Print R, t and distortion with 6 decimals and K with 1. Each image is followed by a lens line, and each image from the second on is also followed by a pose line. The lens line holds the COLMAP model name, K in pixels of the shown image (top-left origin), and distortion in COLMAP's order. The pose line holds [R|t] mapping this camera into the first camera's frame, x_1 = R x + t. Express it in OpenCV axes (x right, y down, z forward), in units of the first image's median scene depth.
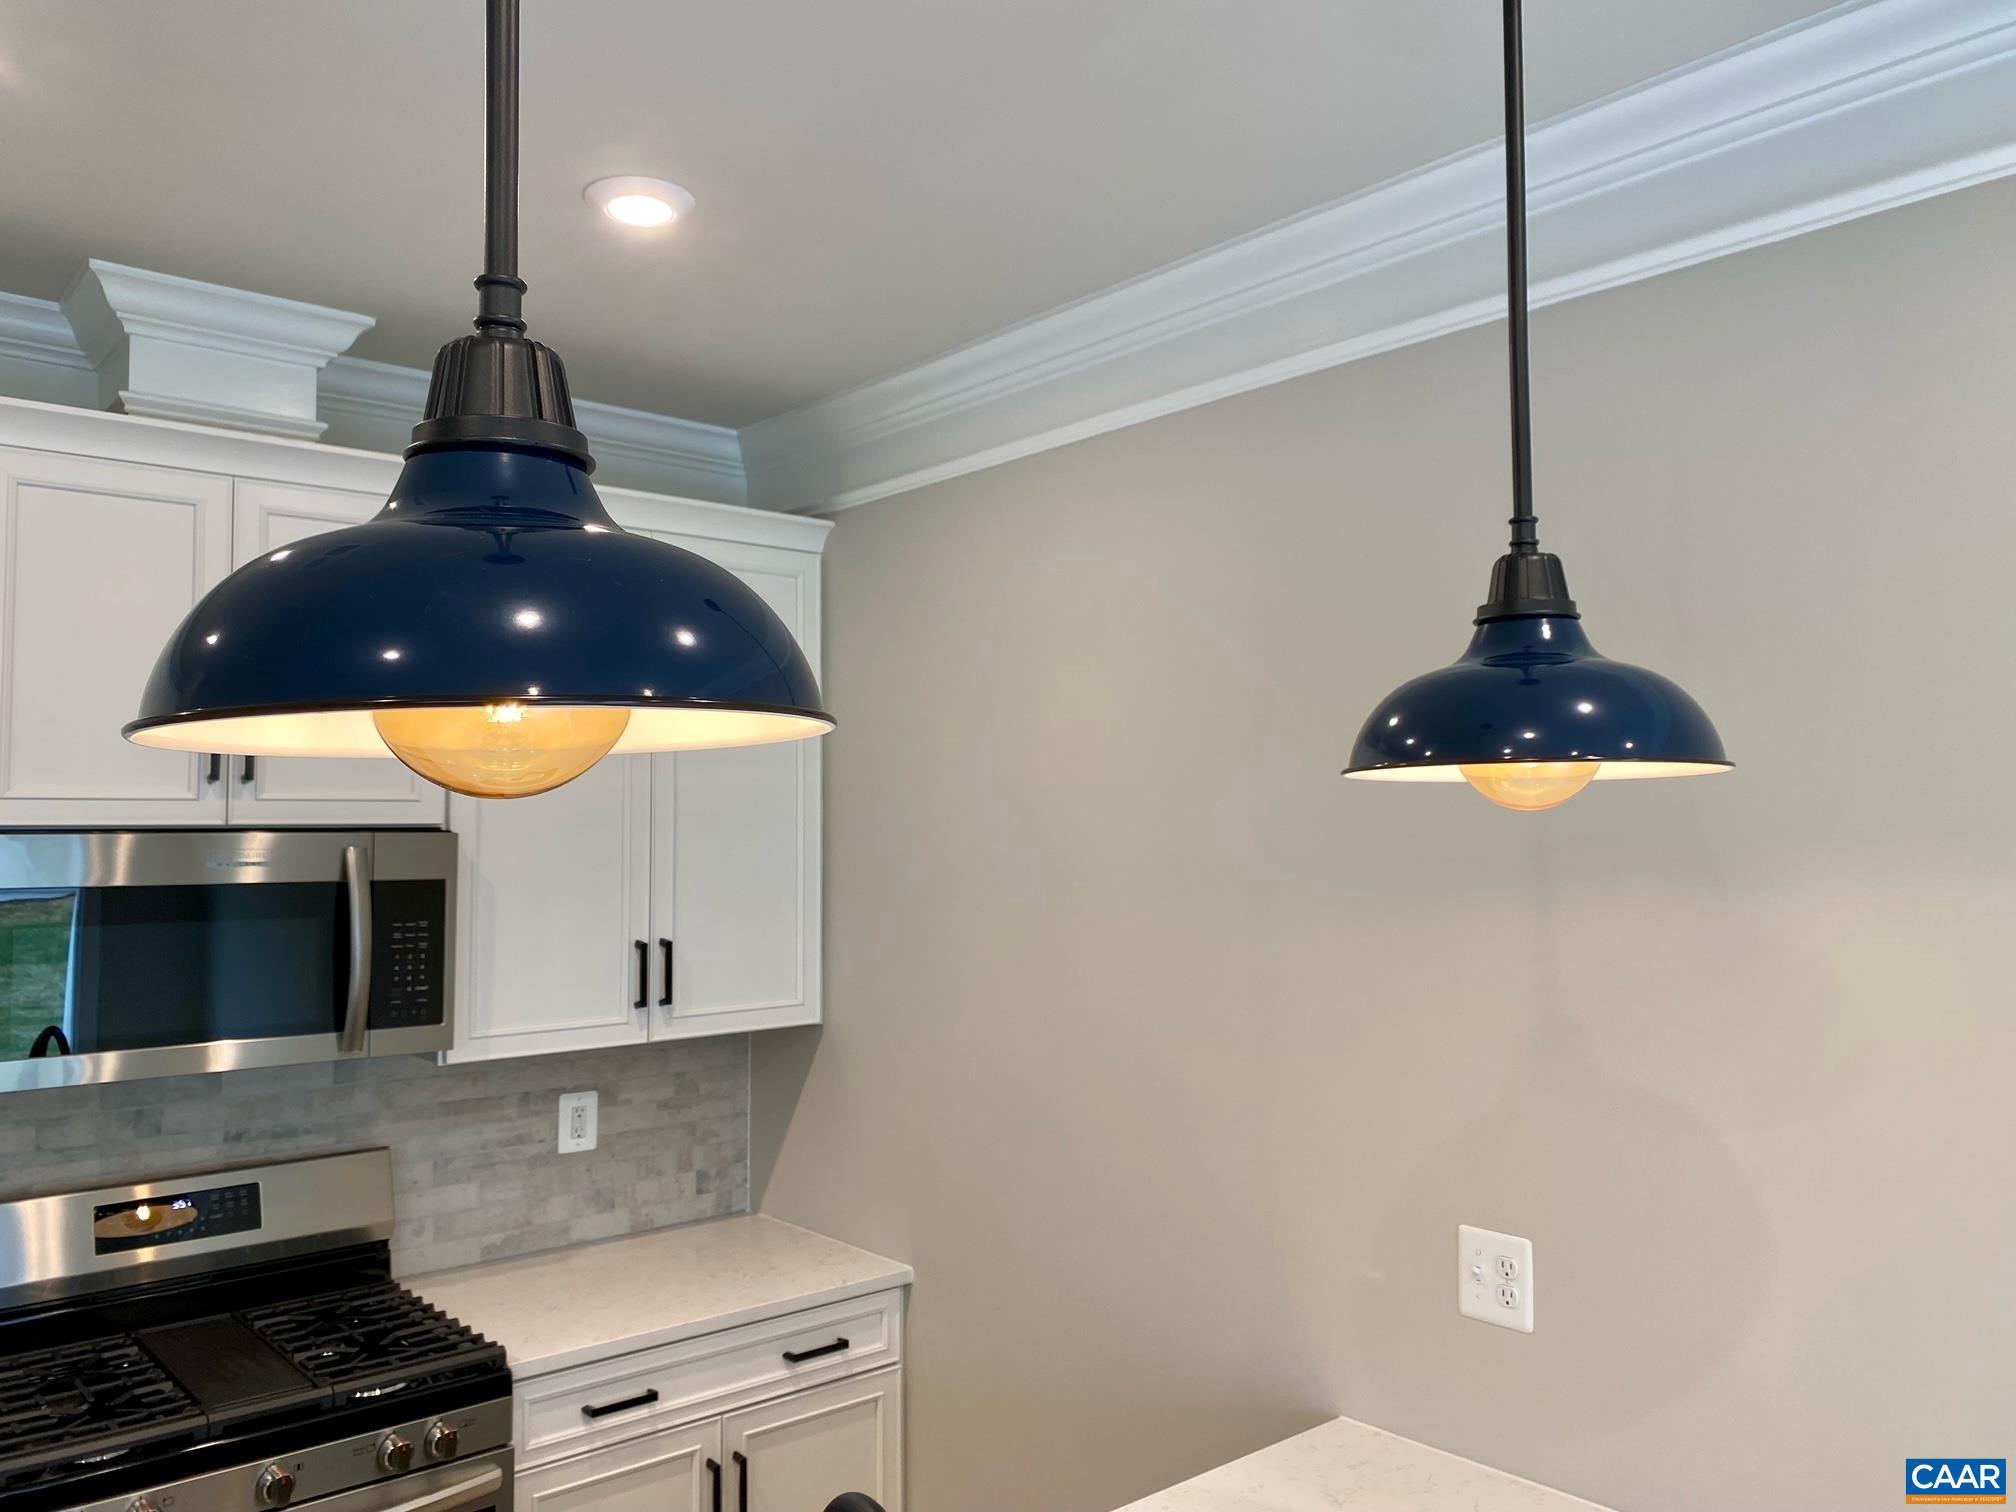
lens RADIAL K [[1524.0, 0, 1017.4], [0, 1524.0, 743.8], [0, 0, 1]] dist [0.037539, -0.060541]
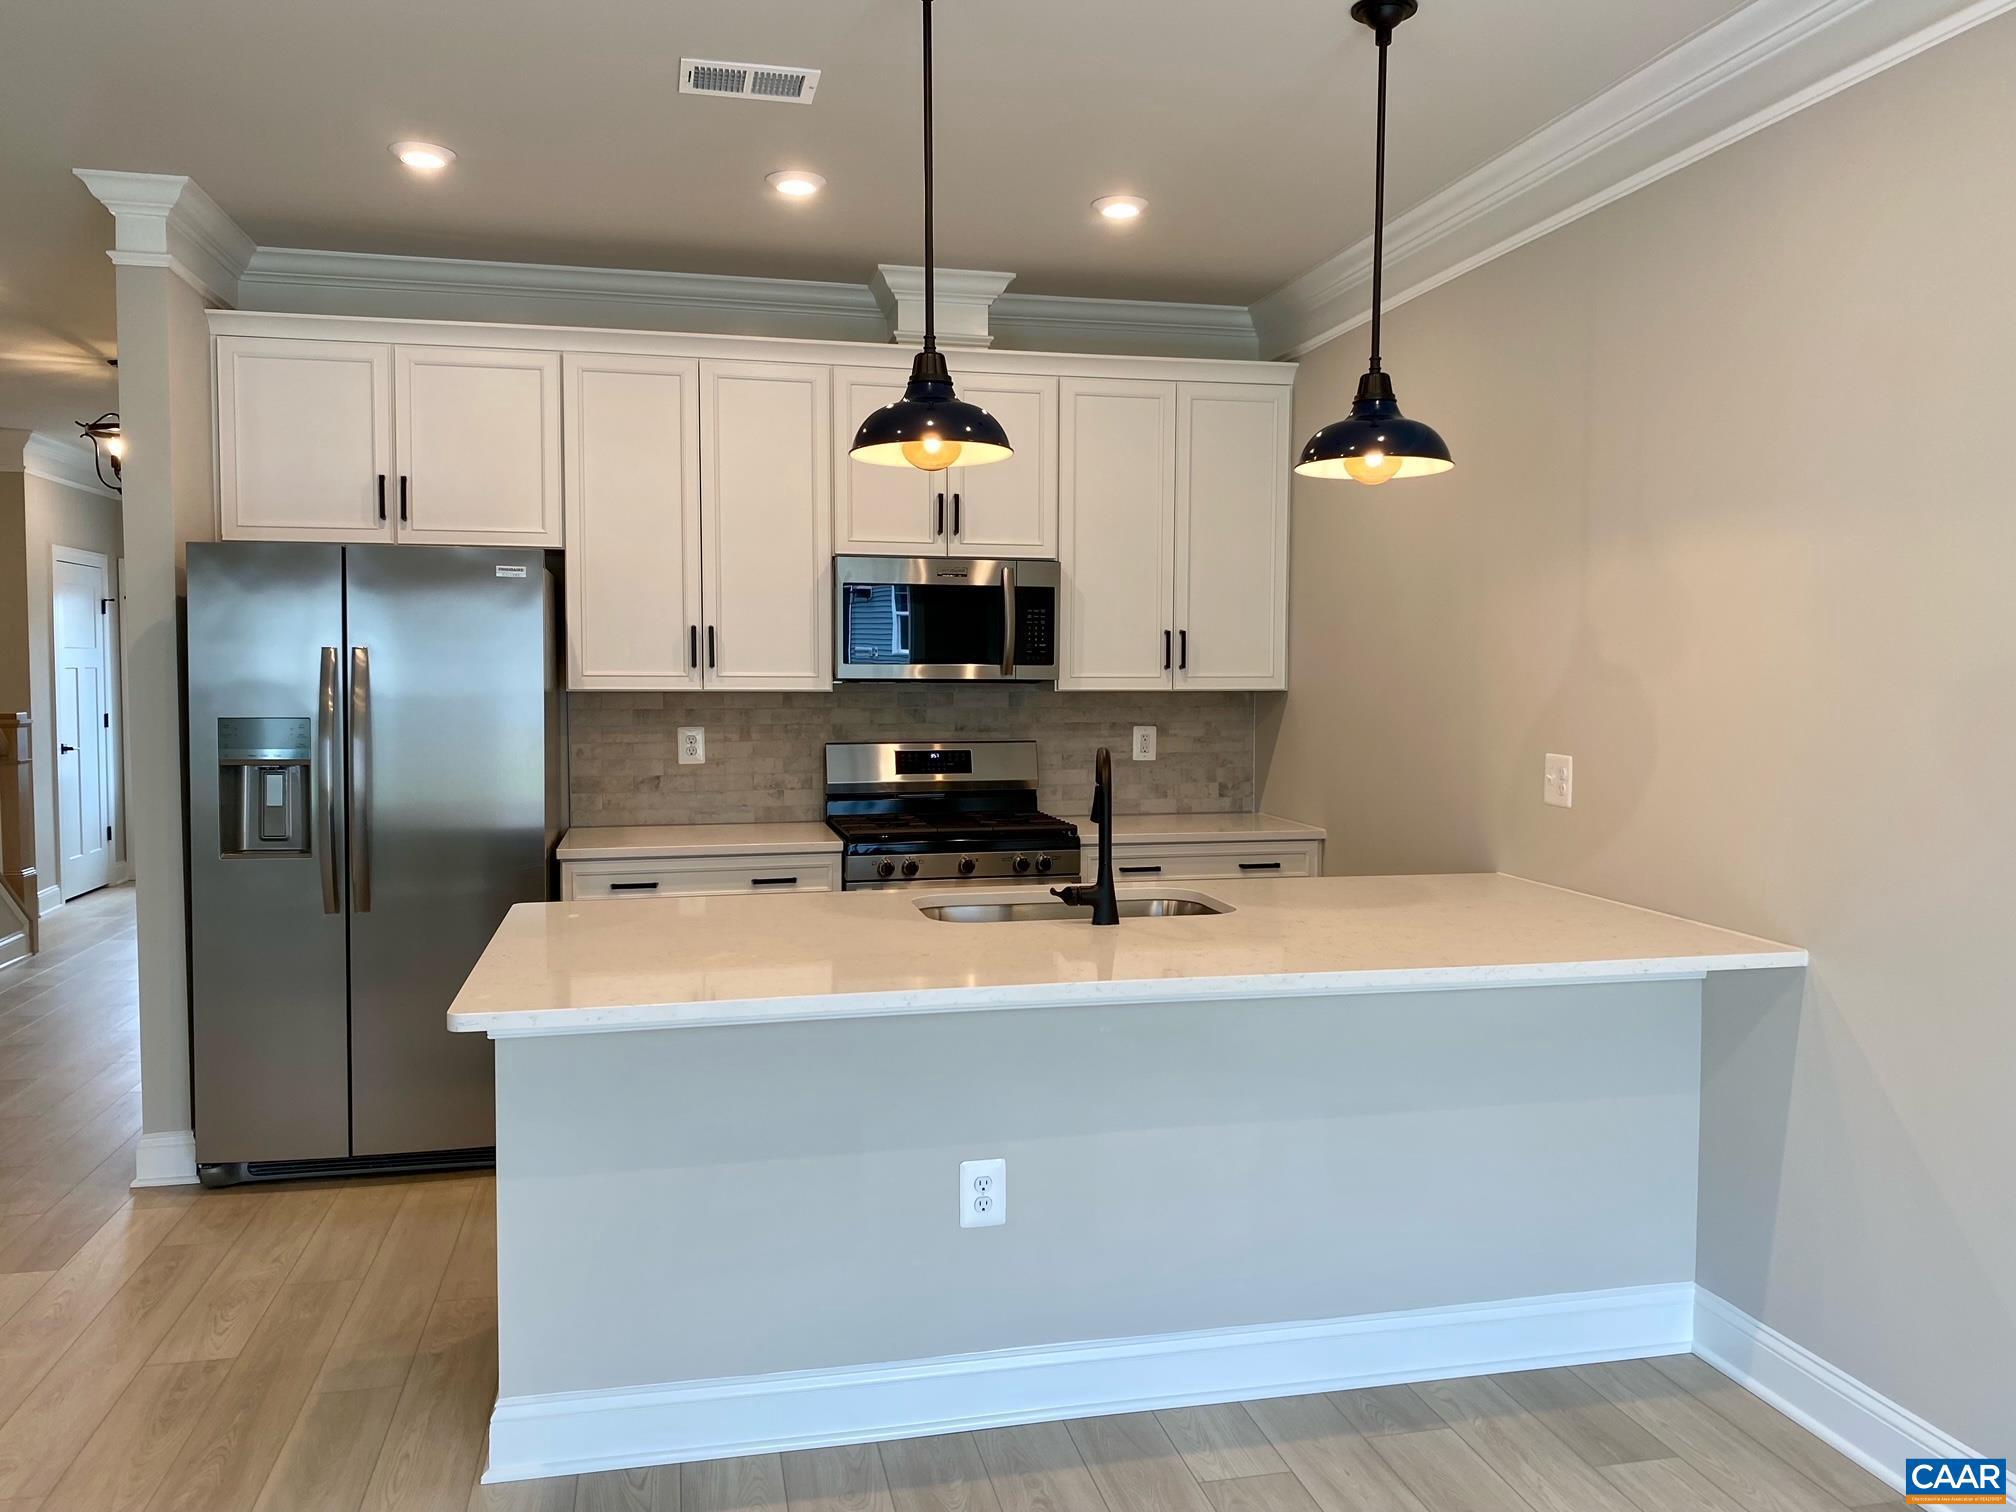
lens RADIAL K [[1524.0, 0, 1017.4], [0, 1524.0, 743.8], [0, 0, 1]] dist [0.037539, -0.060541]
pose [[0.880293, 0.031260, -0.473399, 0.417956], [0.019733, 0.994551, 0.102368, 0.080628], [0.474020, -0.099456, 0.874879, -0.578860]]
